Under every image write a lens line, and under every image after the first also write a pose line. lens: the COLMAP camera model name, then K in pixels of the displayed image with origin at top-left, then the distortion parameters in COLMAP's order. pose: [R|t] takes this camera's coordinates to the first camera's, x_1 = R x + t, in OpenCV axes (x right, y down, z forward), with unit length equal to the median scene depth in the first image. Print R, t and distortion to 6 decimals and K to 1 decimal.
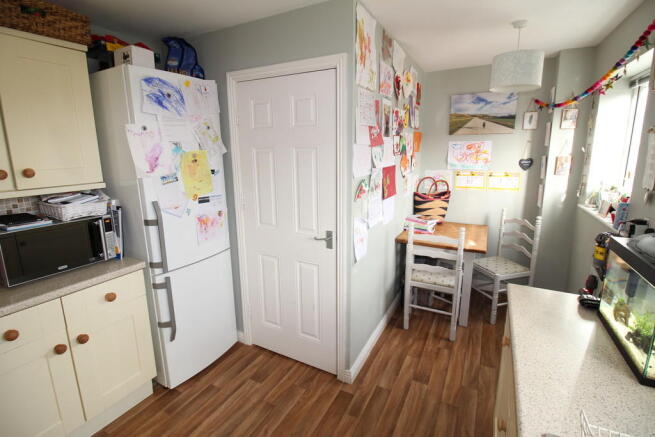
lens RADIAL K [[303.5, 0, 329.3], [0, 303.5, 206.7], [0, 0, 1]] dist [0.000184, -0.015249]
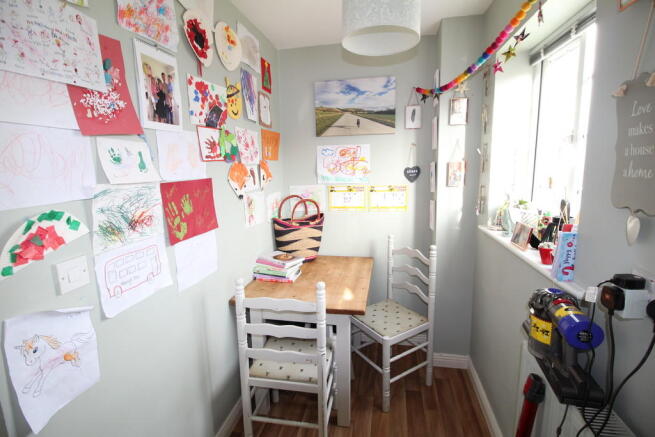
lens RADIAL K [[303.5, 0, 329.3], [0, 303.5, 206.7], [0, 0, 1]] dist [0.000184, -0.015249]
pose [[0.958014, -0.047778, 0.282714, 0.244035], [0.064007, 0.996773, -0.048443, -0.037568], [-0.279487, 0.064505, 0.957980, 0.353154]]
